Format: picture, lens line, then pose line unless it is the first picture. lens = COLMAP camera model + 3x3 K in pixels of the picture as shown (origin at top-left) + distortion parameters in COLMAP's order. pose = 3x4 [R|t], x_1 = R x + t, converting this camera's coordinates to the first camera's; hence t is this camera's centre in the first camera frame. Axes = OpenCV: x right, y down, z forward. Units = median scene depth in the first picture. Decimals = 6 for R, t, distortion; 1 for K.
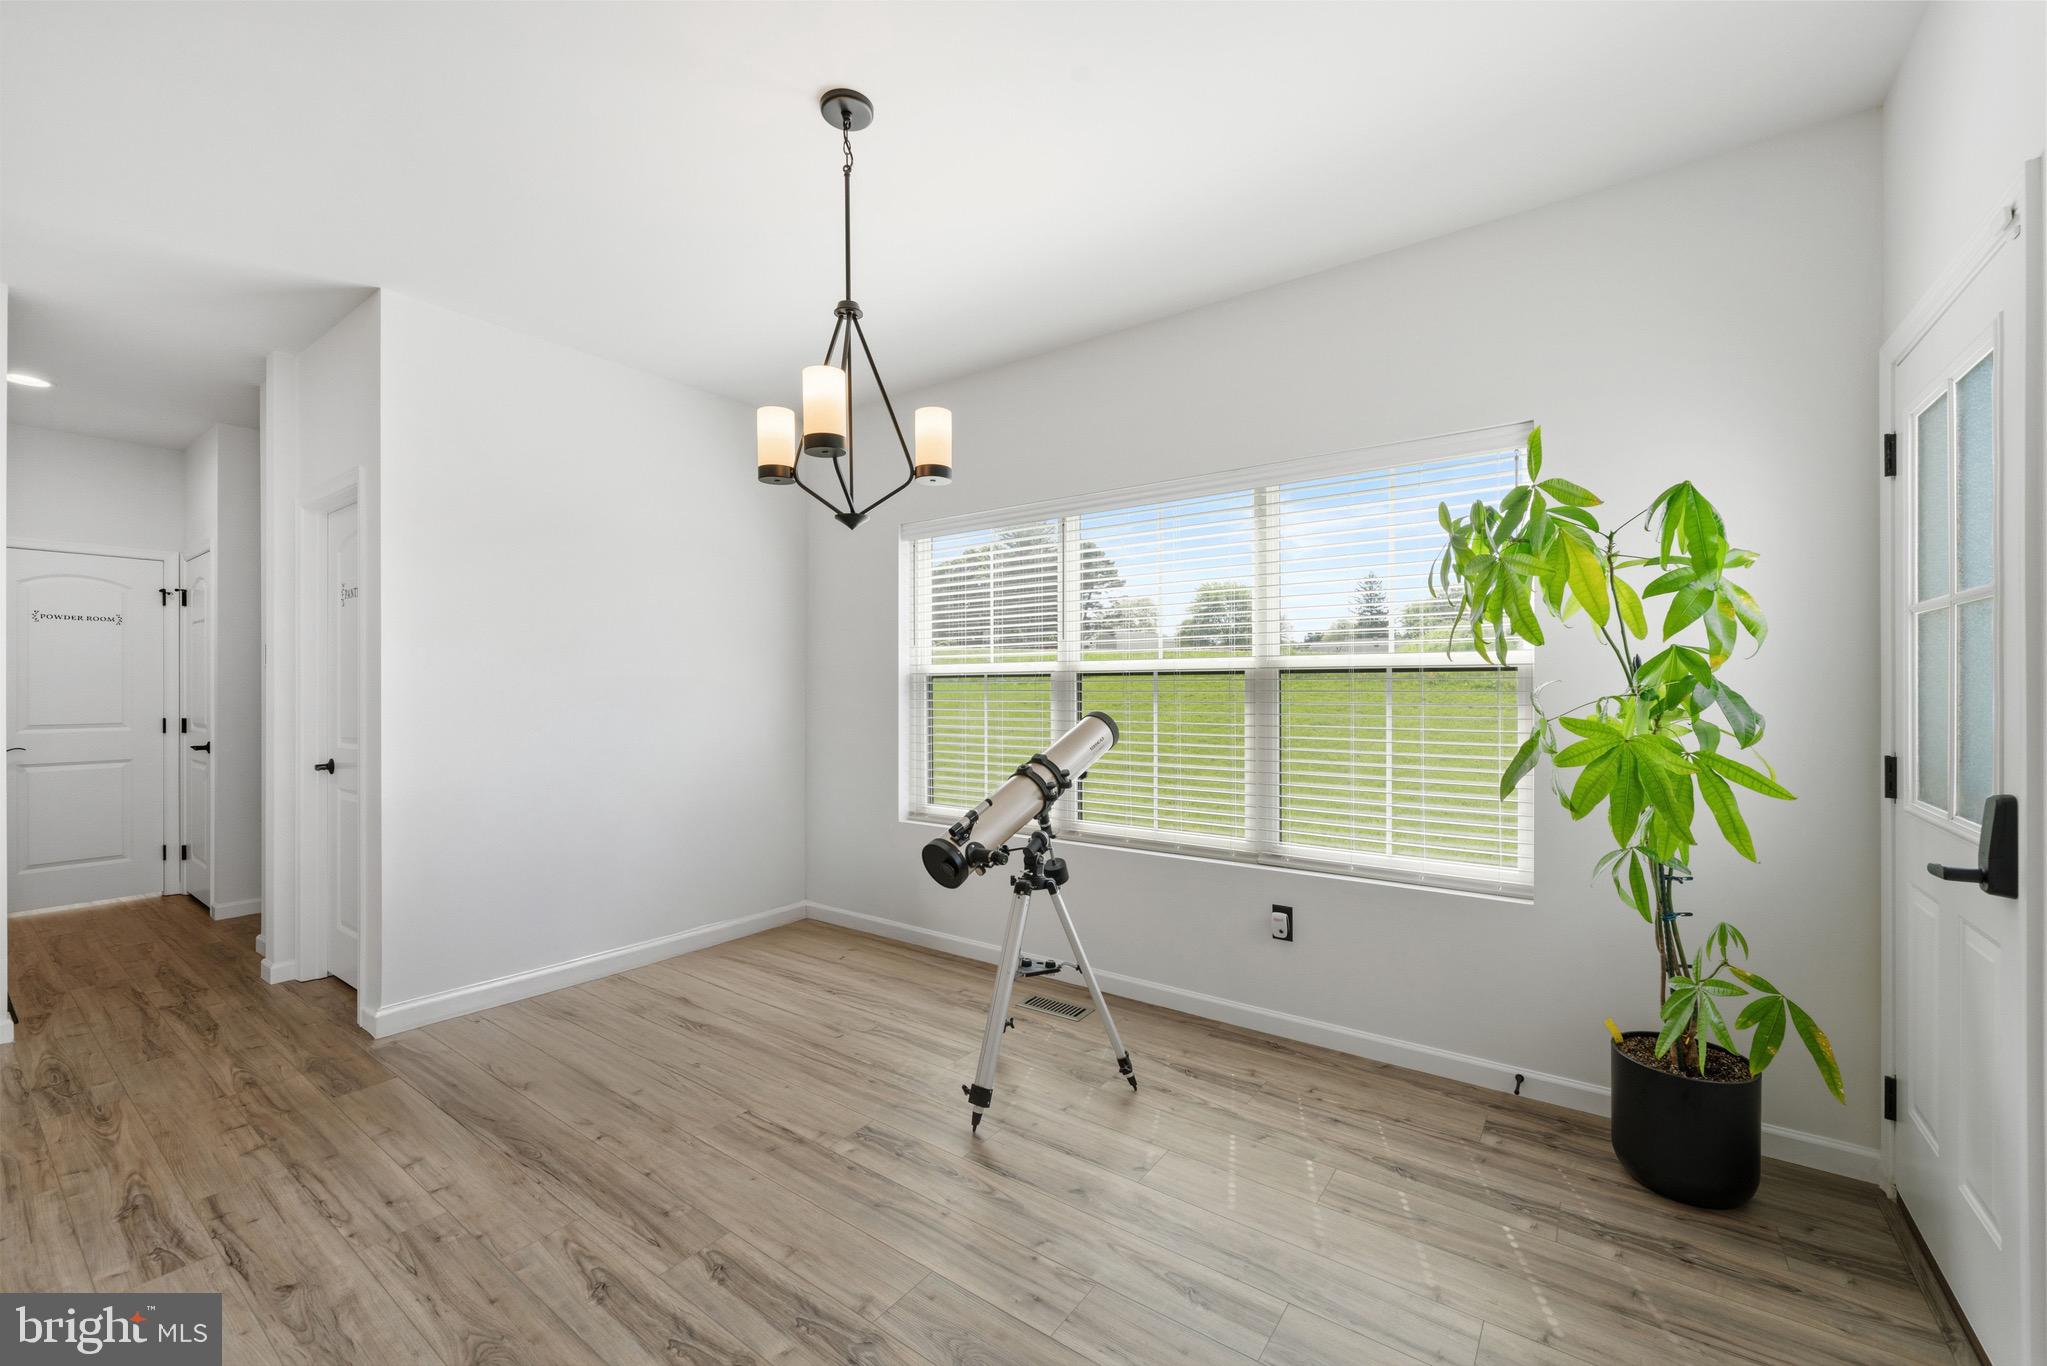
lens RADIAL K [[826.5, 0, 1012.8], [0, 826.5, 693.4], [0, 0, 1]] dist [-0.003349, 0.000167]
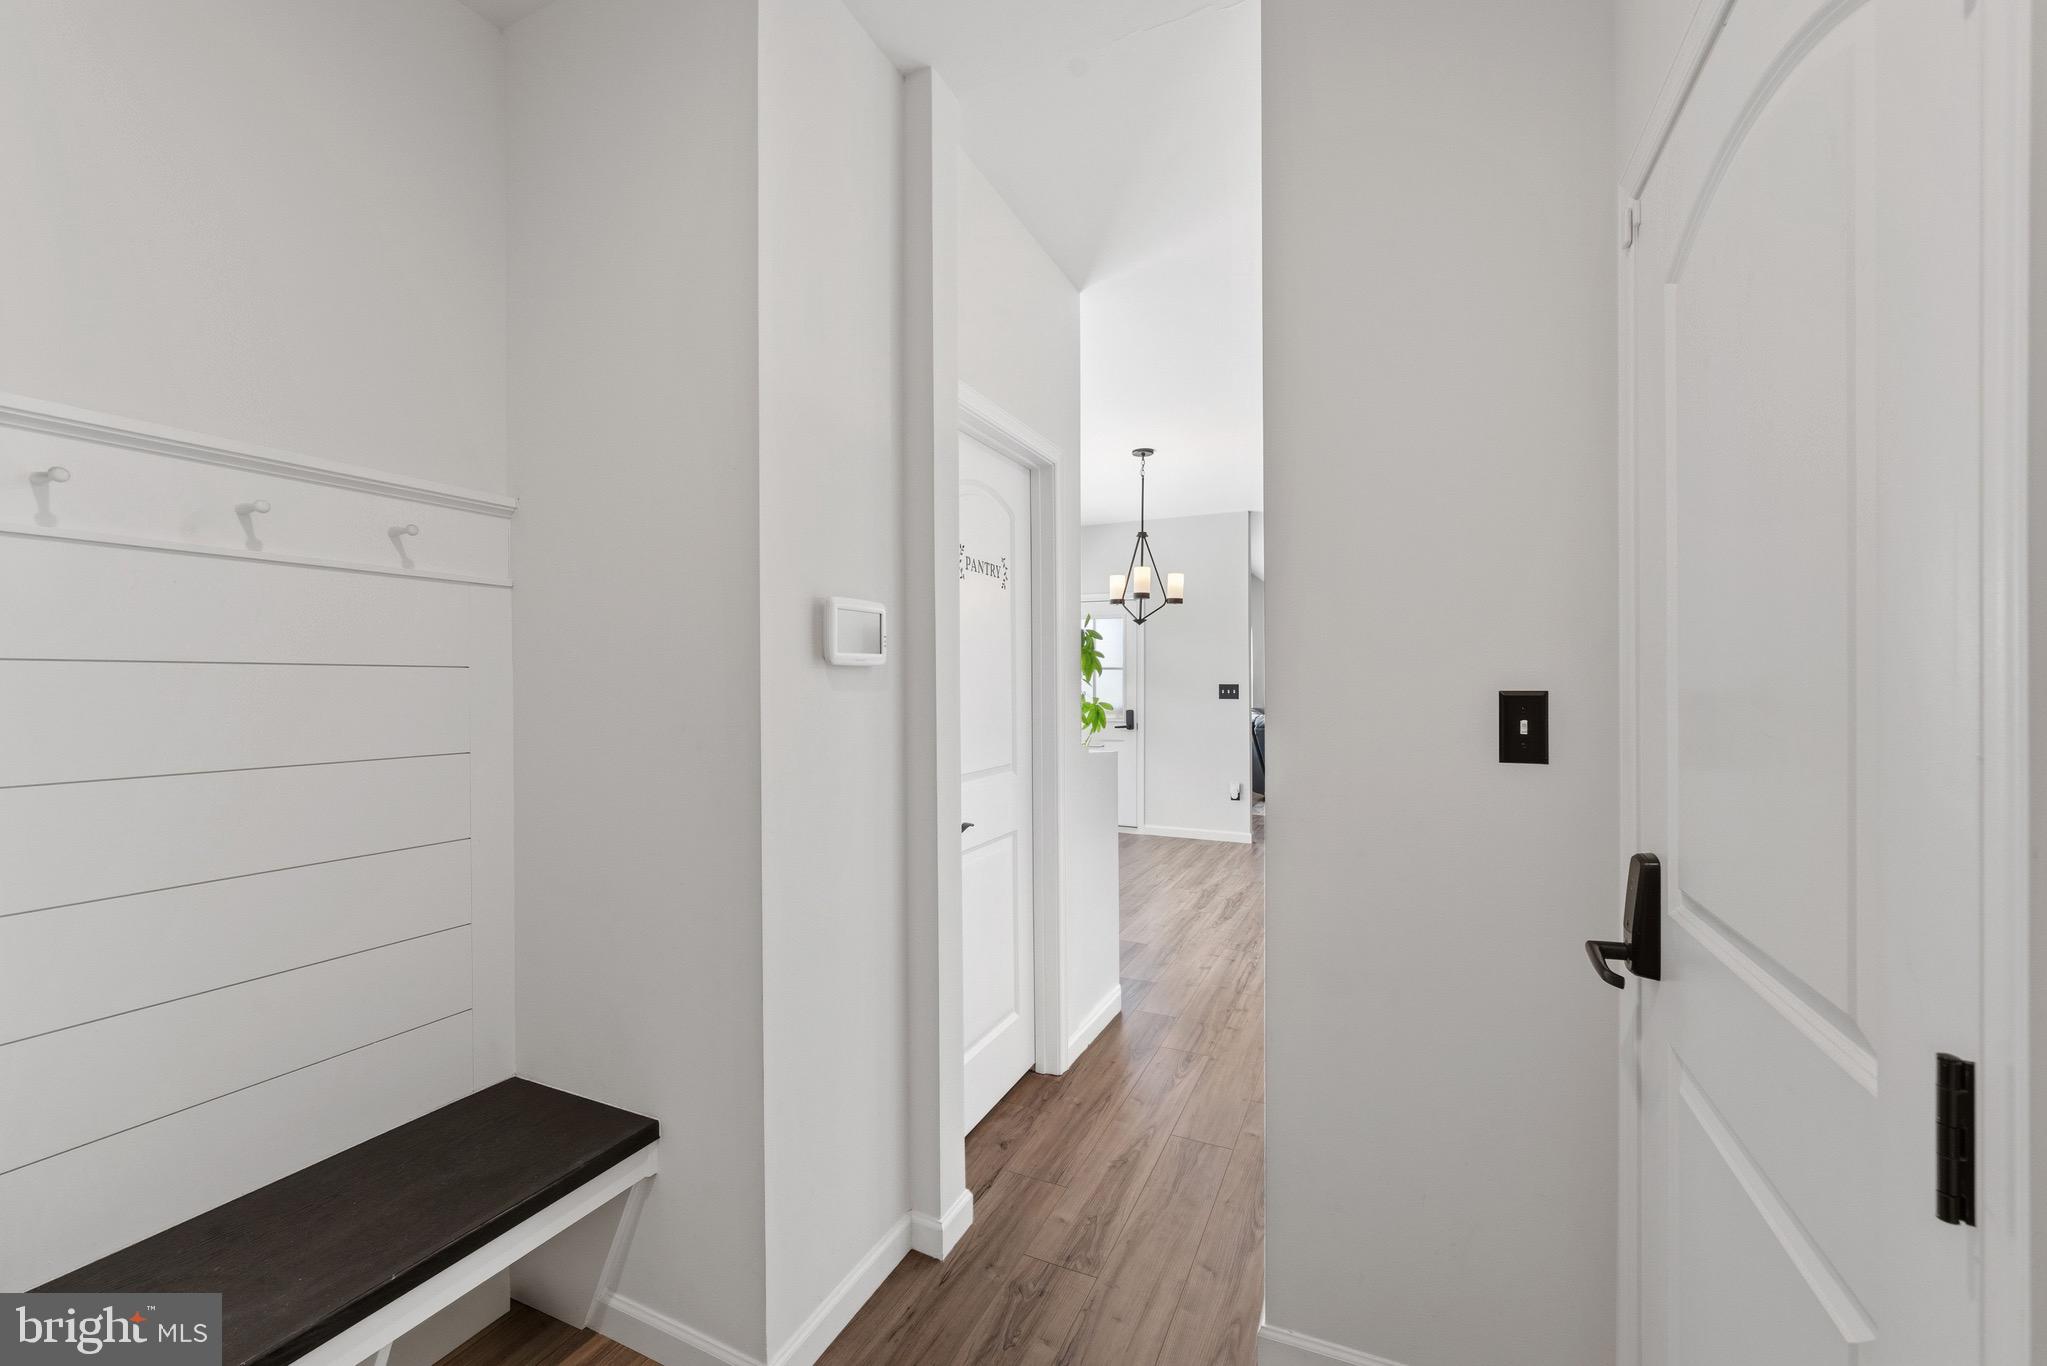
lens RADIAL K [[826.5, 0, 1021.9], [0, 826.5, 681.9], [0, 0, 1]] dist [-0.003349, 0.000167]
pose [[-0.205067, 0.000507, 0.978748, -2.434786], [0.006115, 0.999981, 0.000763, -0.038827], [-0.978729, 0.006141, -0.205066, 1.790996]]
